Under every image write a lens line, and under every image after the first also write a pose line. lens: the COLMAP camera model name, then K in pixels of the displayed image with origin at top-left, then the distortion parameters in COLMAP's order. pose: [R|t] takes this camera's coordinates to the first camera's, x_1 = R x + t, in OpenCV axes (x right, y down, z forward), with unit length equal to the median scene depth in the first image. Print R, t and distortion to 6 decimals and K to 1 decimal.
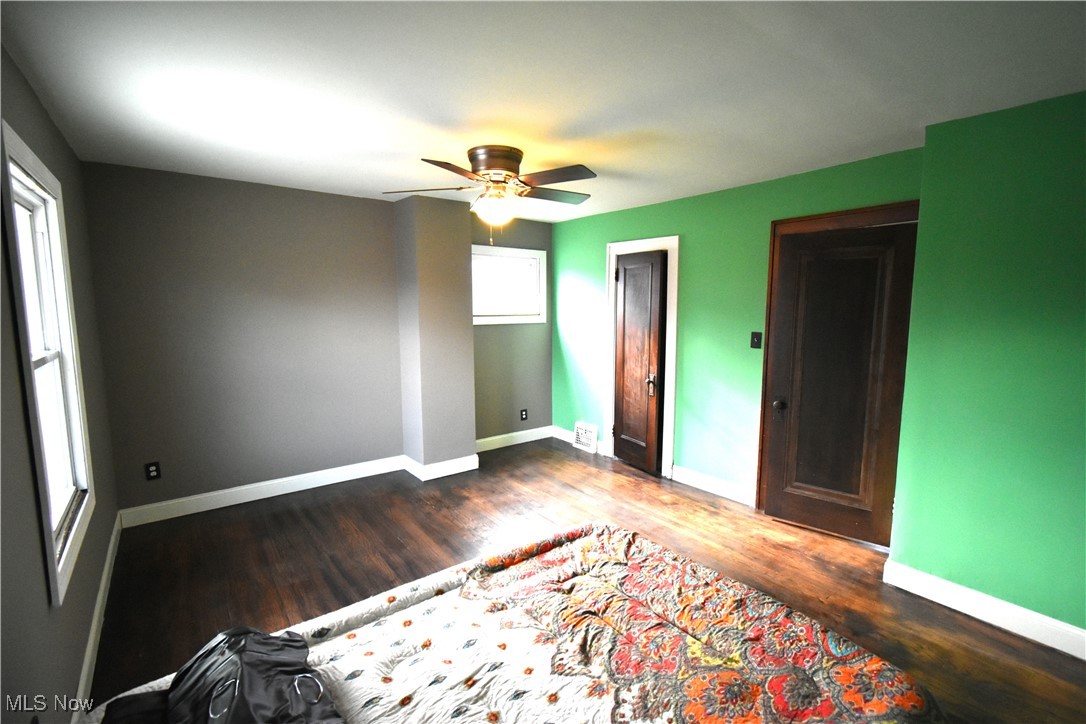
lens RADIAL K [[480.0, 0, 544.1], [0, 480.0, 359.5], [0, 0, 1]] dist [0.000041, 0.000209]
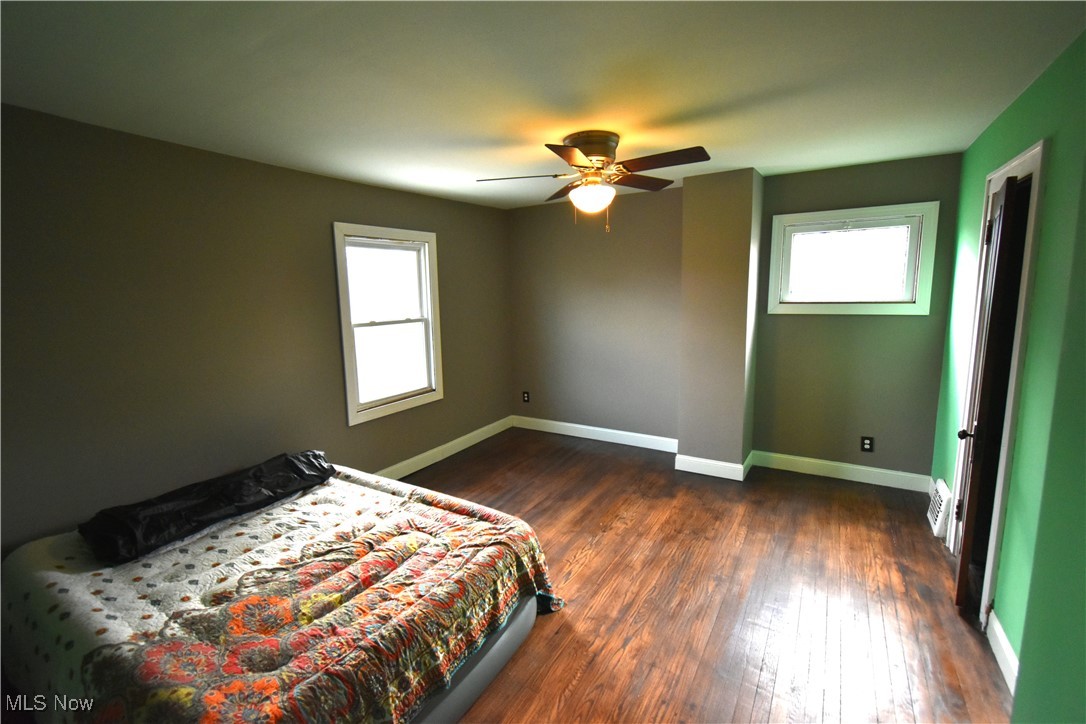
lens RADIAL K [[480.0, 0, 544.1], [0, 480.0, 359.5], [0, 0, 1]] dist [0.000041, 0.000209]
pose [[0.356480, 0.128819, -0.925380, 0.633603], [-0.088583, 0.990648, 0.103781, -0.059122], [0.930094, 0.044978, 0.364557, 0.438501]]
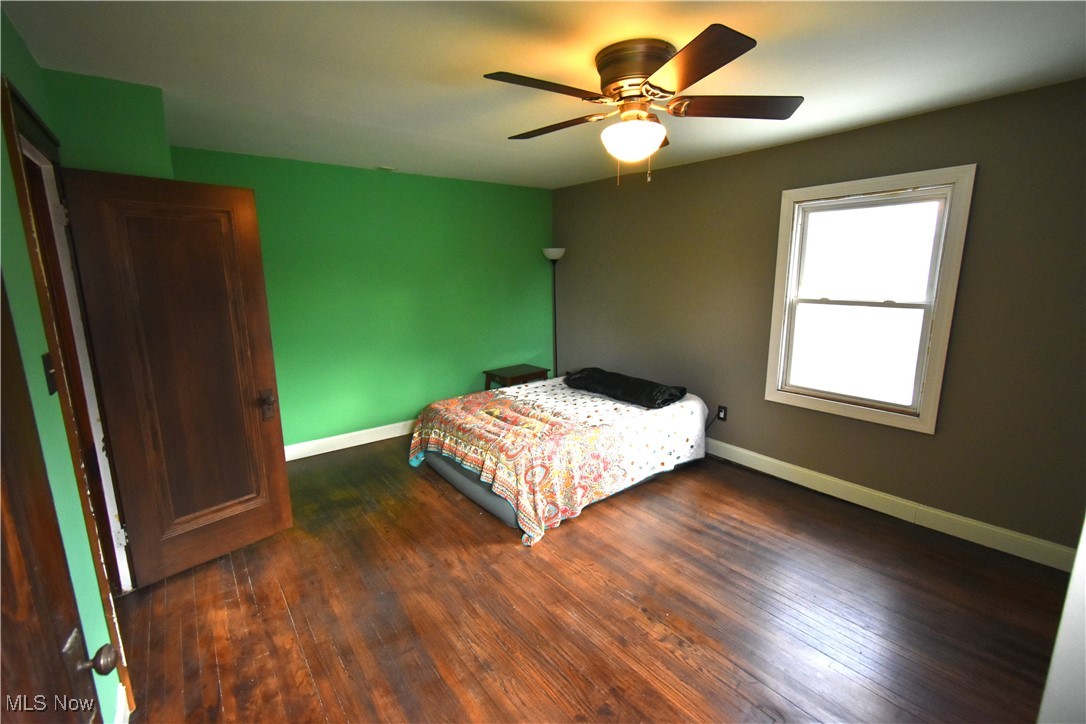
lens RADIAL K [[480.0, 0, 544.1], [0, 480.0, 359.5], [0, 0, 1]] dist [0.000041, 0.000209]
pose [[-0.999936, 0.008946, 0.006943, 0.022574], [0.010625, 0.953315, 0.301791, -0.169015], [-0.003919, 0.301845, -0.953349, 1.377459]]
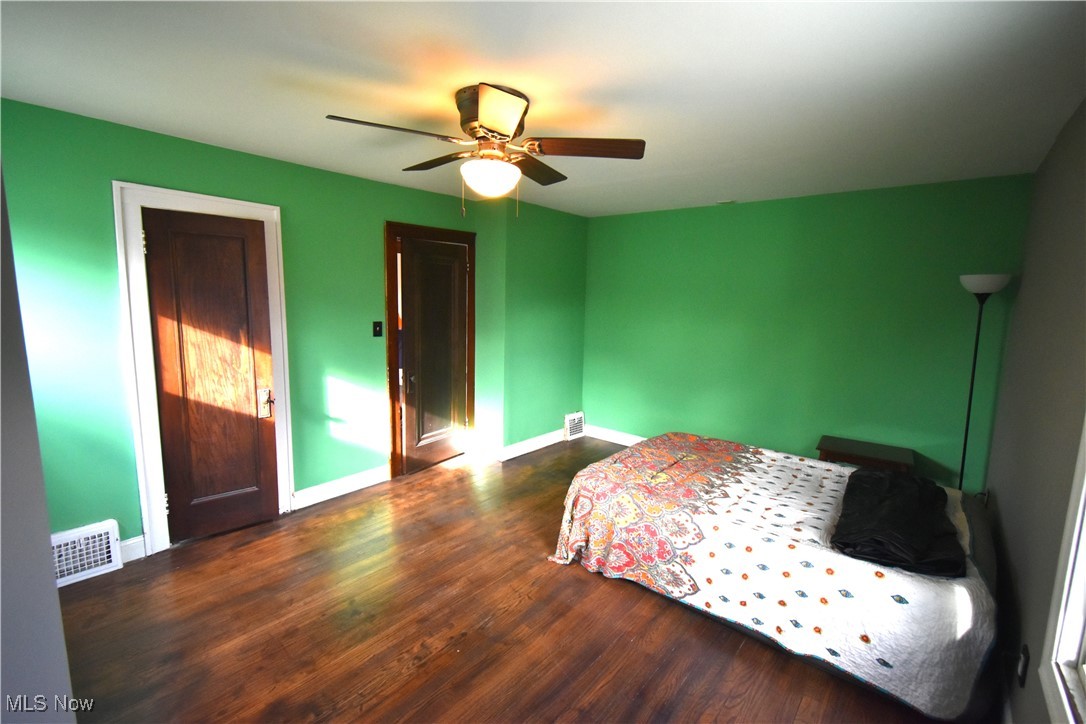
lens RADIAL K [[480.0, 0, 544.1], [0, 480.0, 359.5], [0, 0, 1]] dist [0.000041, 0.000209]
pose [[-0.209558, -0.137309, 0.968107, -0.684136], [0.089783, 0.983206, 0.158885, -0.110287], [-0.973665, 0.120216, -0.193711, 0.852712]]
